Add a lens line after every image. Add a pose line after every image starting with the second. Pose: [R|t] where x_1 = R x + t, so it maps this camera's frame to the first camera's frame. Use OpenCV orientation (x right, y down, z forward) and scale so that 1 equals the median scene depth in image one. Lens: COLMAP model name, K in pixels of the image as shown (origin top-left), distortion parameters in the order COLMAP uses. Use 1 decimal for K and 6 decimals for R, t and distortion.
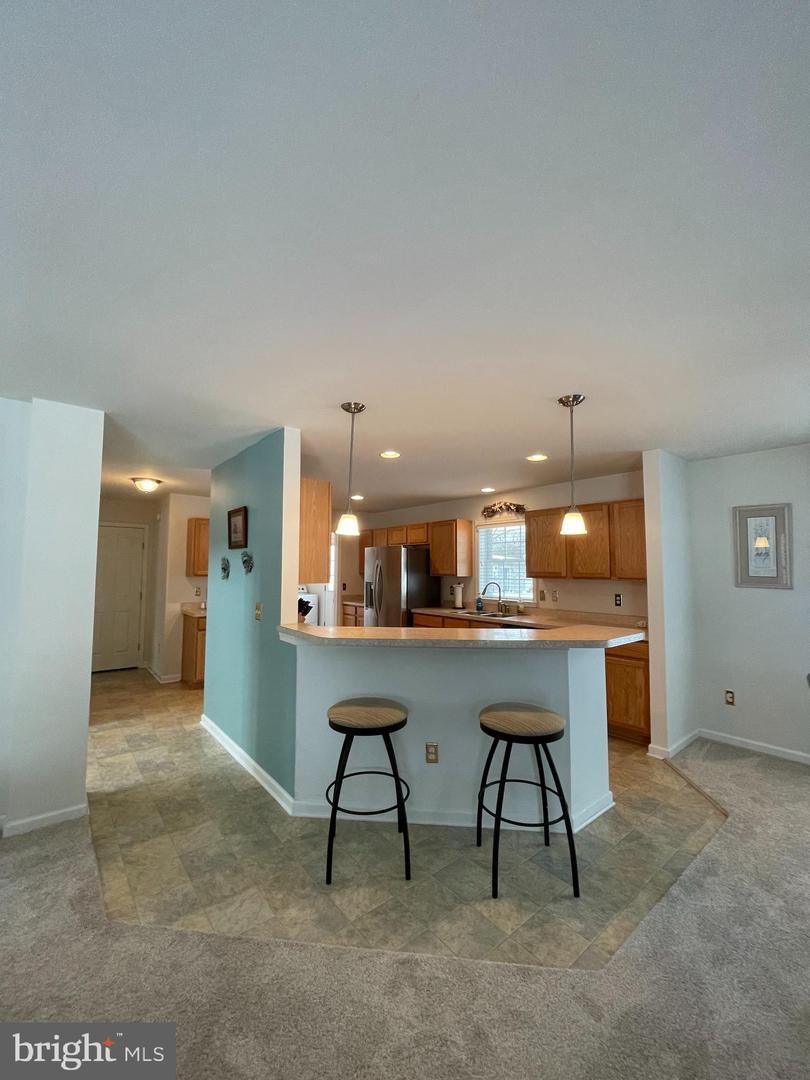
lens RADIAL K [[438.3, 0, 411.9], [0, 438.3, 542.6], [0, 0, 1]] dist [-0.008790, 0.000356]
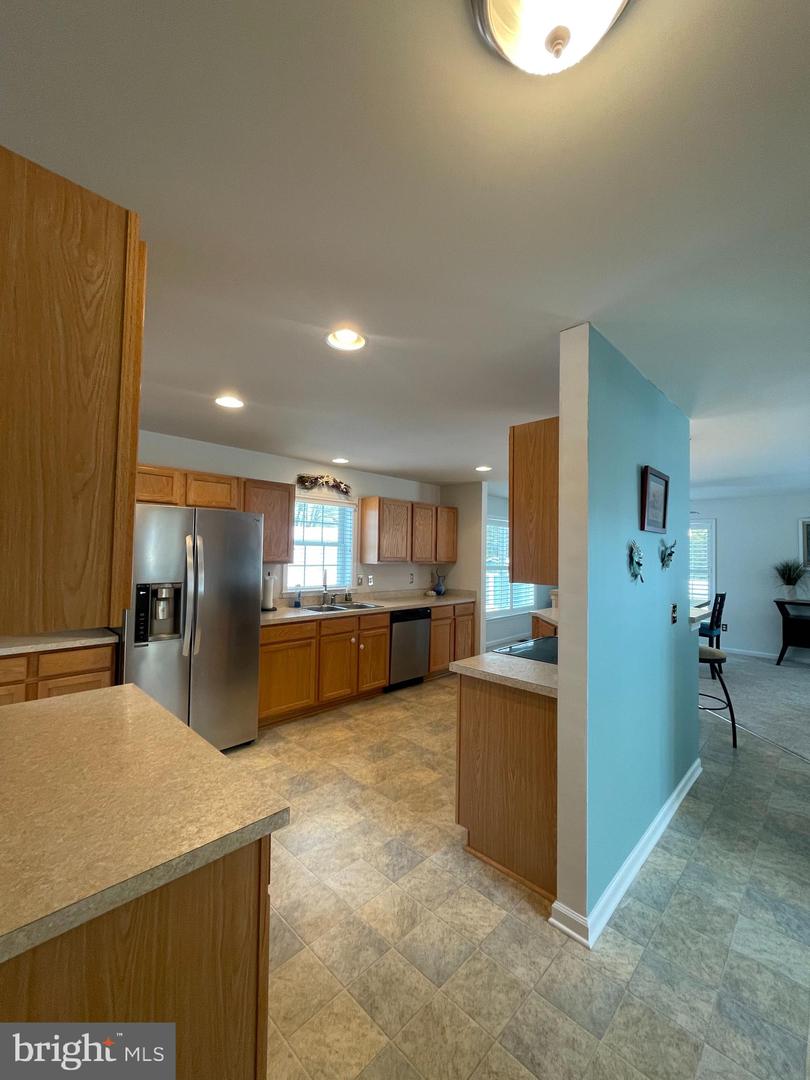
lens RADIAL K [[438.3, 0, 401.6], [0, 438.3, 538.8], [0, 0, 1]] dist [-0.008790, 0.000356]
pose [[-0.092901, 0.027073, 0.995307, -0.994701], [-0.070876, 0.996915, -0.033732, 0.074009], [-0.993150, -0.073678, -0.090695, 1.404840]]
